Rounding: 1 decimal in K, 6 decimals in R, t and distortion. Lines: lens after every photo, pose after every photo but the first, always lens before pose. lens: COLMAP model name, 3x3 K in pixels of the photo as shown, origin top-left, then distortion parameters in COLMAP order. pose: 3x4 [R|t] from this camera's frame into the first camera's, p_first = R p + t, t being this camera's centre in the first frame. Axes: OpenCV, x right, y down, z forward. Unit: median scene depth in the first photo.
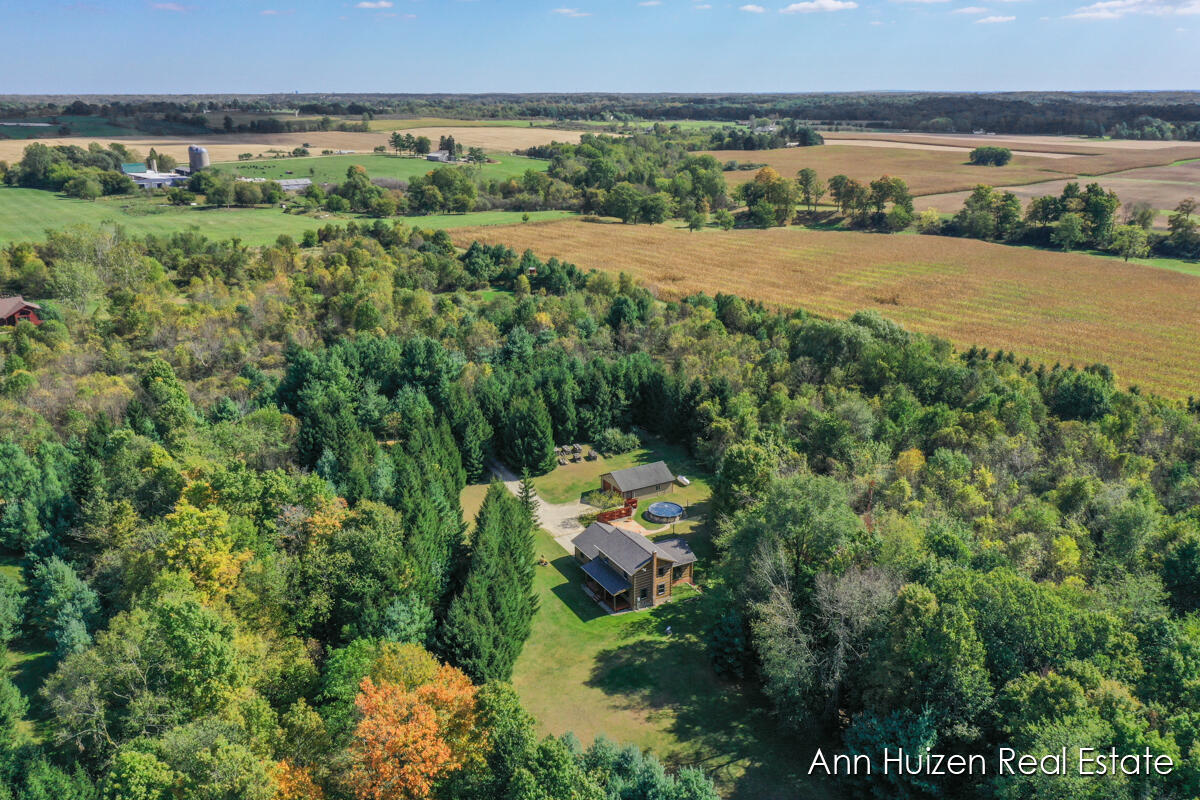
lens RADIAL K [[953.3, 0, 600.0], [0, 953.3, 400.0], [0, 0, 1]] dist [-0.002013, -0.000757]
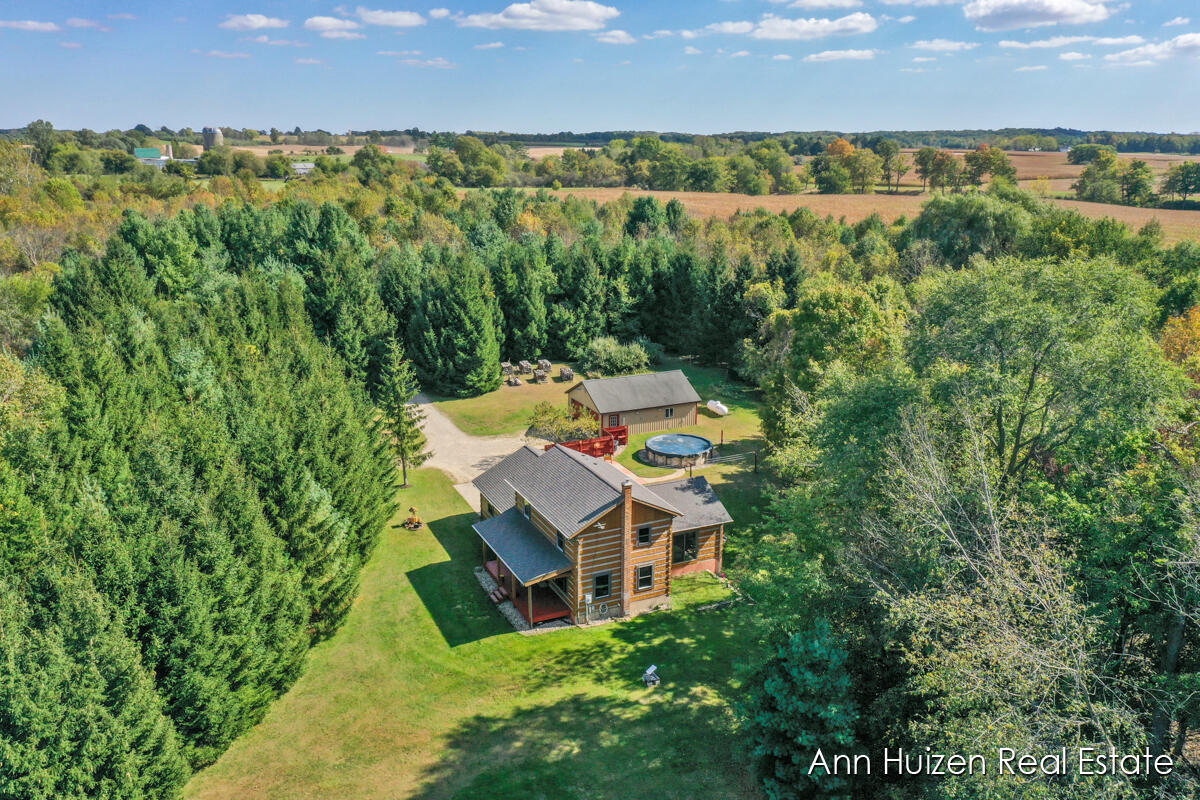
lens RADIAL K [[953.3, 0, 600.0], [0, 953.3, 400.0], [0, 0, 1]] dist [-0.002013, -0.000757]
pose [[0.997832, 0.022189, -0.061955, 0.052353], [-0.024969, 0.998699, -0.044466, 0.104428], [0.060888, 0.045916, 0.997088, 0.427878]]
